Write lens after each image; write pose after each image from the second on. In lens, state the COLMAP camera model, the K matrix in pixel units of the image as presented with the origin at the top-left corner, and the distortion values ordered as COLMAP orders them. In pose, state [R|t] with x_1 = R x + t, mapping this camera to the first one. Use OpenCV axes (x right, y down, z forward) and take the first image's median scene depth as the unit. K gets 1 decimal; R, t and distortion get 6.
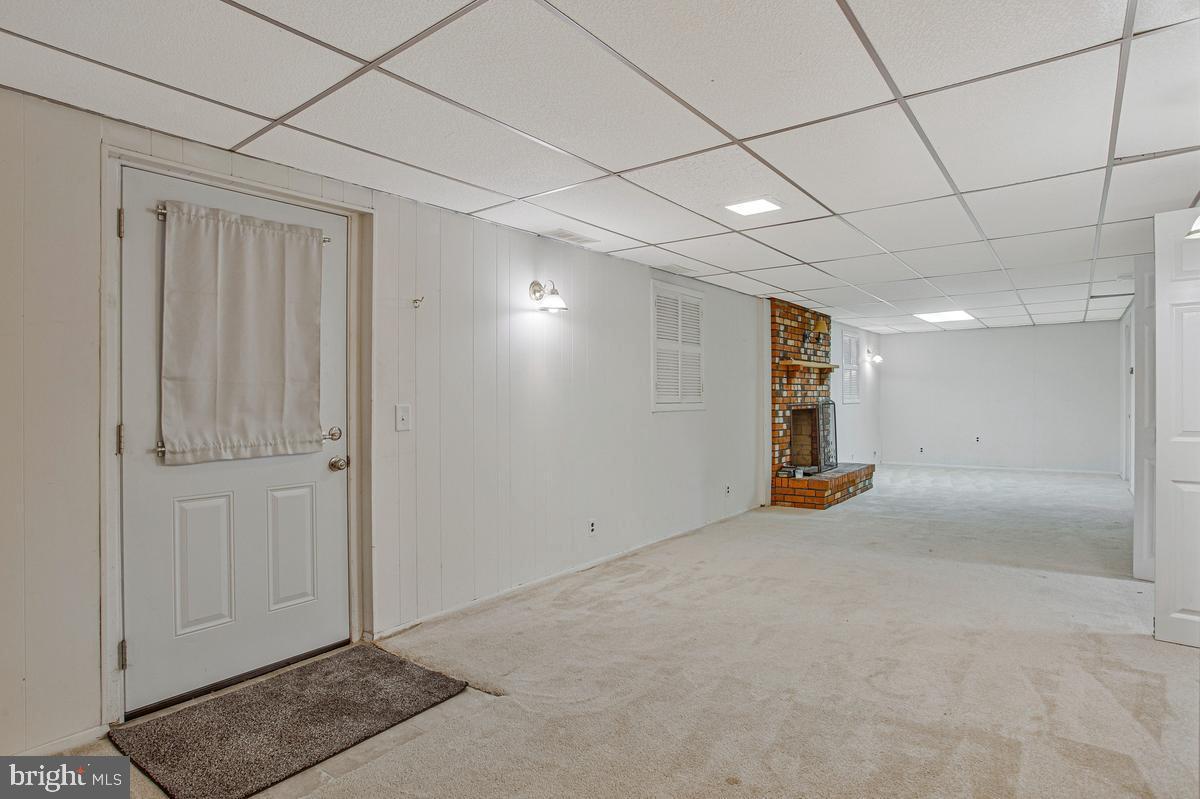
lens RADIAL K [[628.7, 0, 600.5], [0, 628.7, 396.8], [0, 0, 1]] dist [-0.045384, 0.013871]
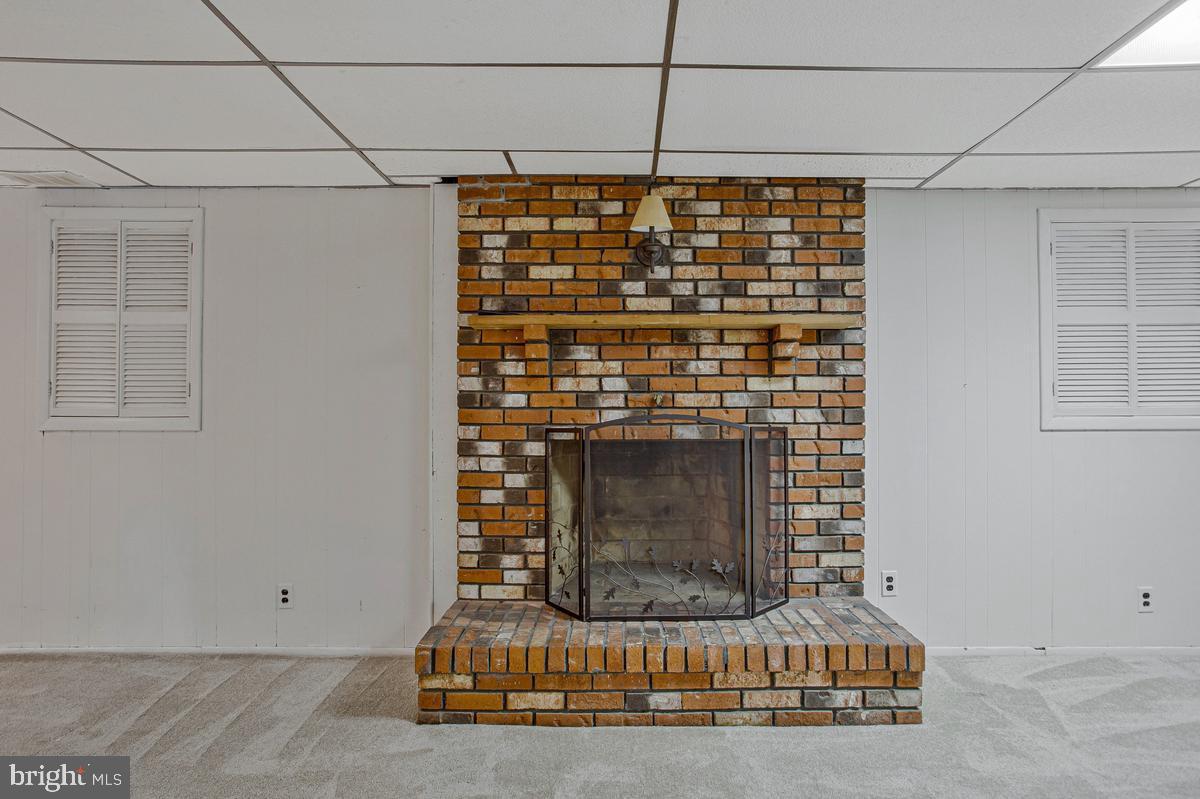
lens RADIAL K [[563.1, 0, 604.0], [0, 563.1, 401.4], [0, 0, 1]] dist [-0.002635, 0.000556]
pose [[0.616037, 0.003025, -0.787712, 0.635250], [-0.001587, 0.999995, 0.002599, -0.005193], [0.787716, -0.000351, 0.616038, 0.836863]]
